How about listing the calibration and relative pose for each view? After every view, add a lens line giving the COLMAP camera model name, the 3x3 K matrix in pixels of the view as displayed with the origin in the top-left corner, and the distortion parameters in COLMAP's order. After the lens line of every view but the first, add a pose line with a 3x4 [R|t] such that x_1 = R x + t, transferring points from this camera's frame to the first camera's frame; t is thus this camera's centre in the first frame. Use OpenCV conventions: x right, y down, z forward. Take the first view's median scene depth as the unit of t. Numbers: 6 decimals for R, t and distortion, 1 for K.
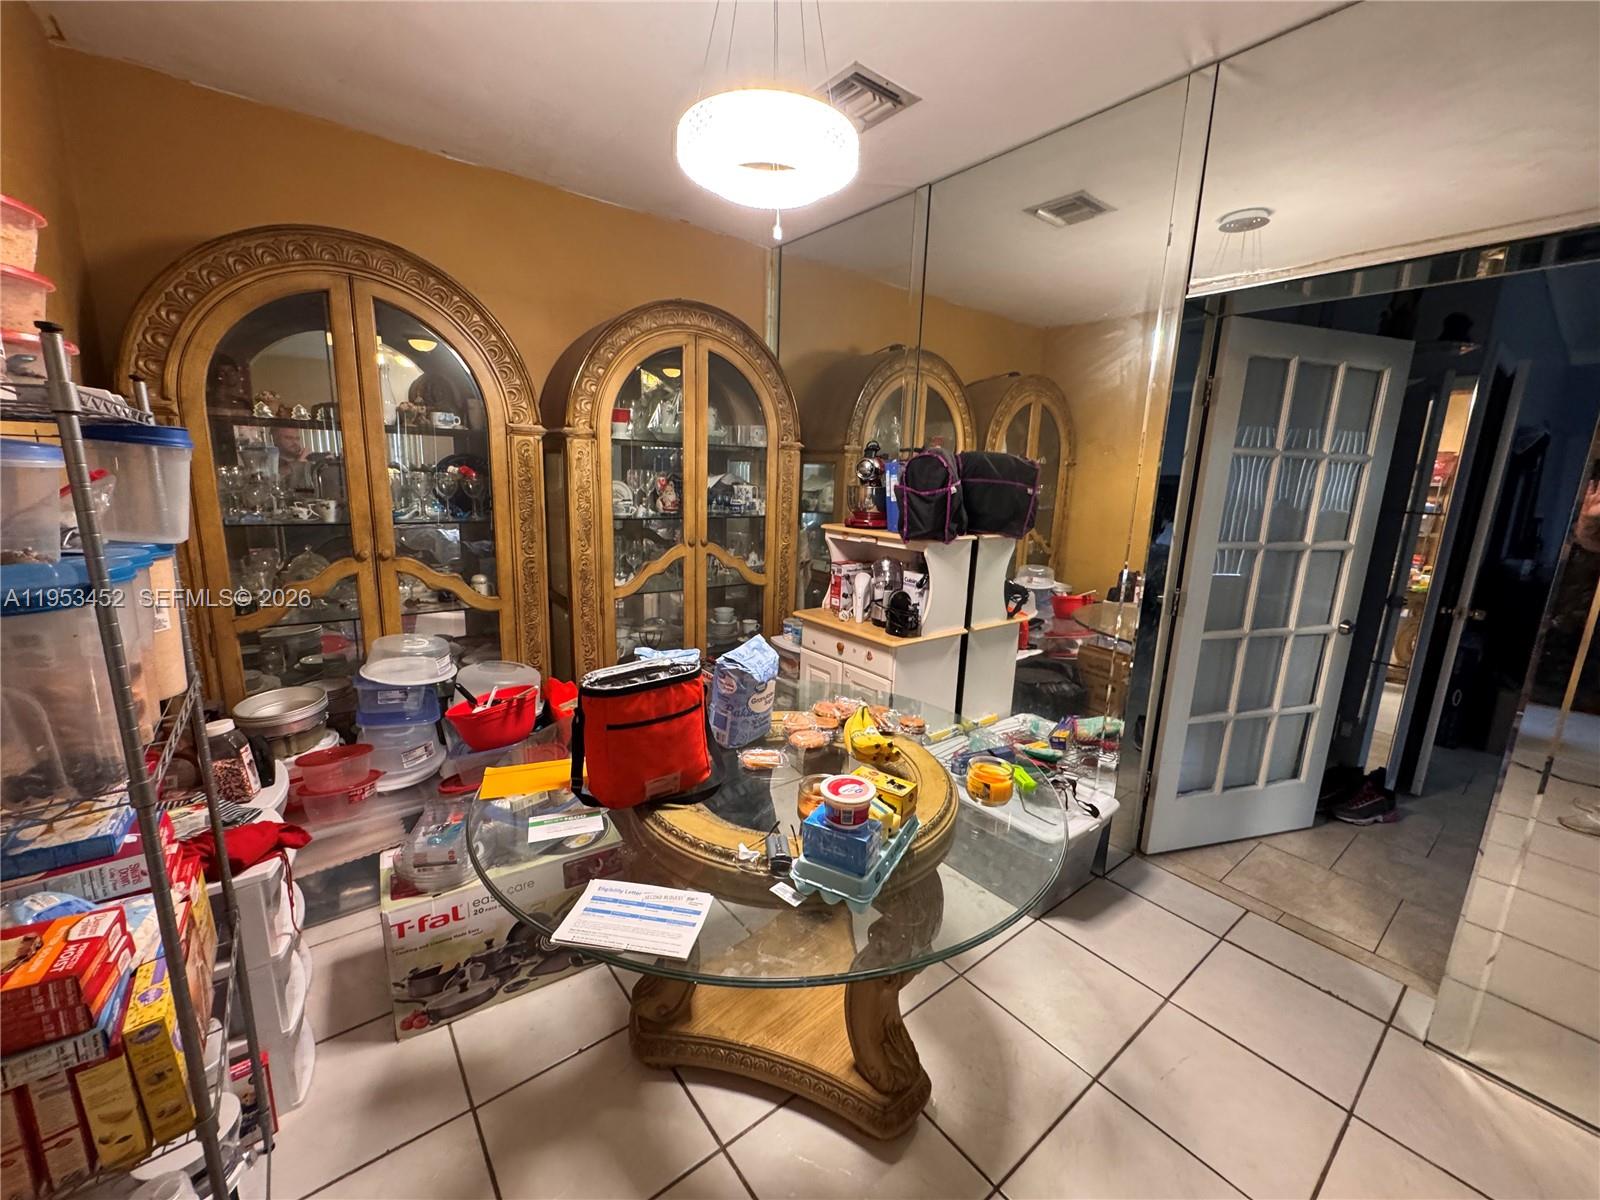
lens RADIAL K [[636.3, 0, 799.1], [0, 636.3, 599.3], [0, 0, 1]] dist [-0.002281, 0.000128]
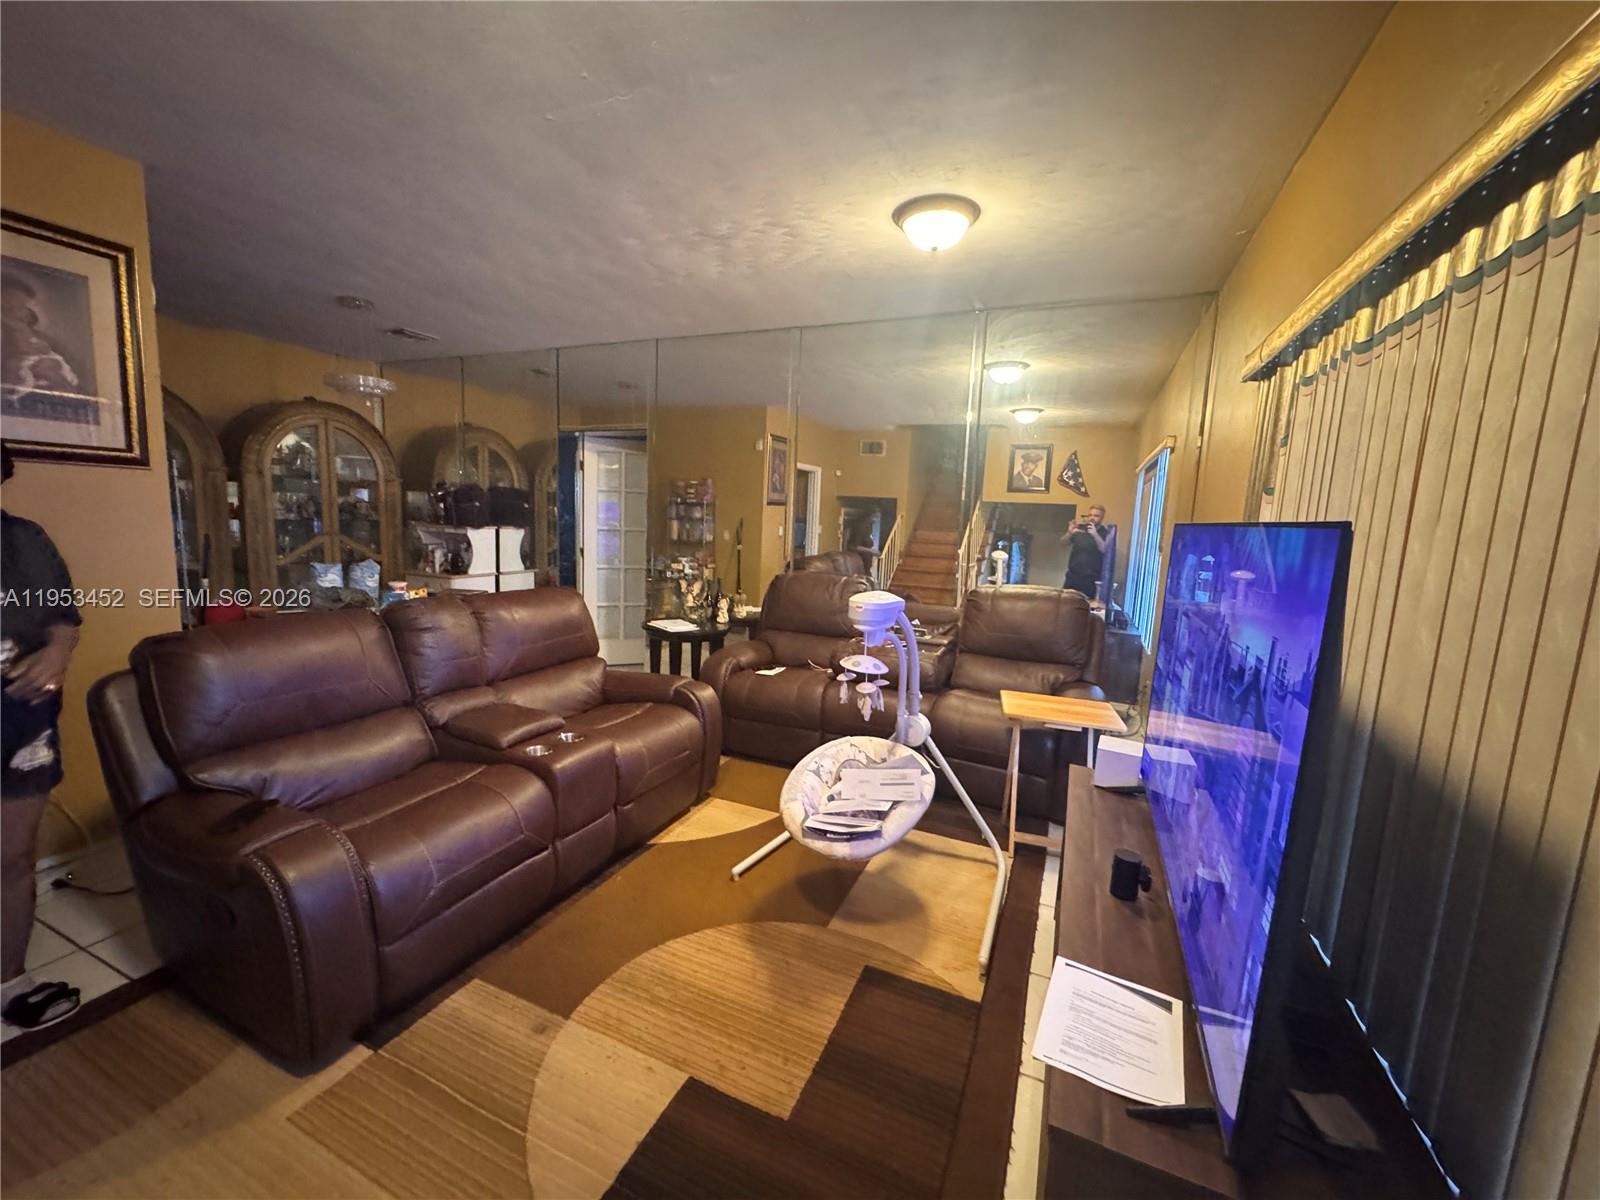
lens RADIAL K [[636.3, 0, 793.8], [0, 636.3, 593.2], [0, 0, 1]] dist [-0.002281, 0.000128]
pose [[0.878730, -0.055737, 0.474054, 0.136623], [0.081157, 0.996144, -0.033314, 0.272318], [-0.470370, 0.067747, 0.879865, -1.304300]]
